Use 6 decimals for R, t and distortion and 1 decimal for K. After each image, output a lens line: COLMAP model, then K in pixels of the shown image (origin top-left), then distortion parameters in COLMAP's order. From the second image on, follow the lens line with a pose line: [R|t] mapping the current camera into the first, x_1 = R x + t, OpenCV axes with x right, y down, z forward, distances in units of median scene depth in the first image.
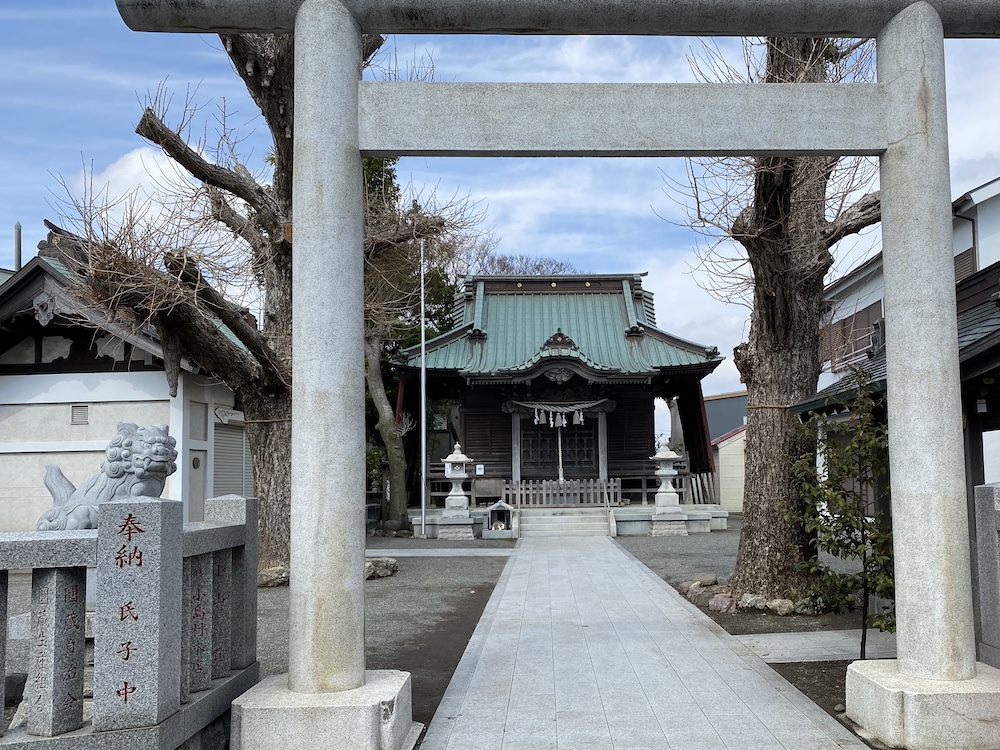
lens RADIAL K [[899.8, 0, 542.7], [0, 899.8, 422.5], [0, 0, 1]] dist [0.019791, -0.001467]
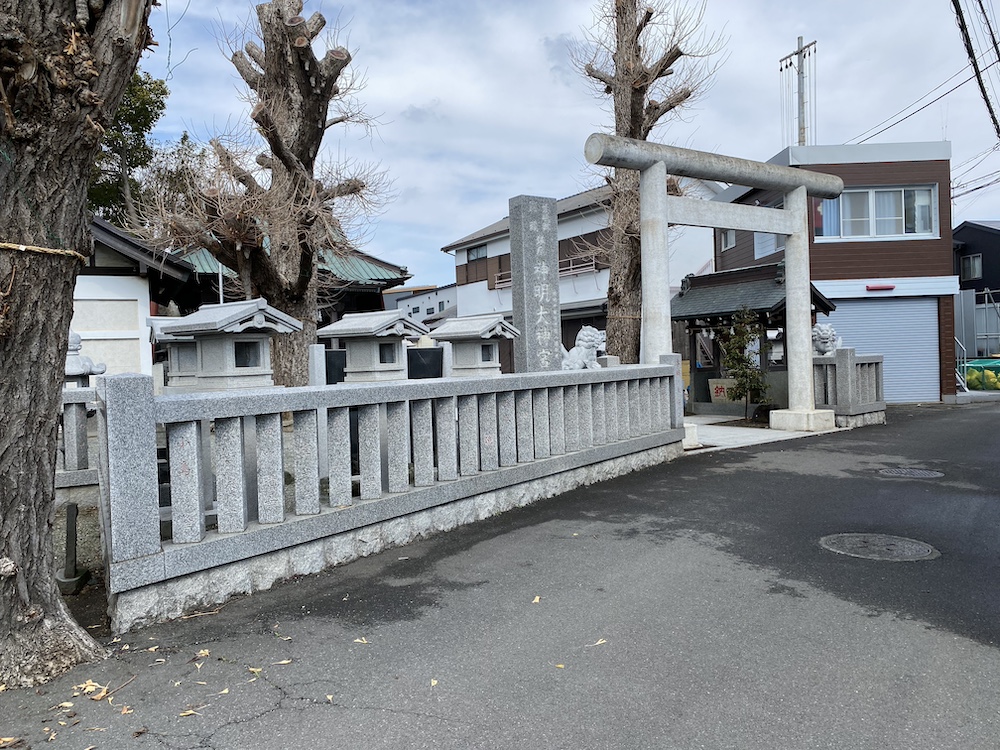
lens RADIAL K [[783.3, 0, 500.0], [0, 783.3, 375.0], [0, 0, 1]] dist [0.012579, 0.004017]
pose [[0.849657, -0.024626, 0.526761, -0.375856], [-0.014251, 0.997472, 0.069619, -0.002583], [-0.527143, -0.066659, 0.847158, -0.144415]]
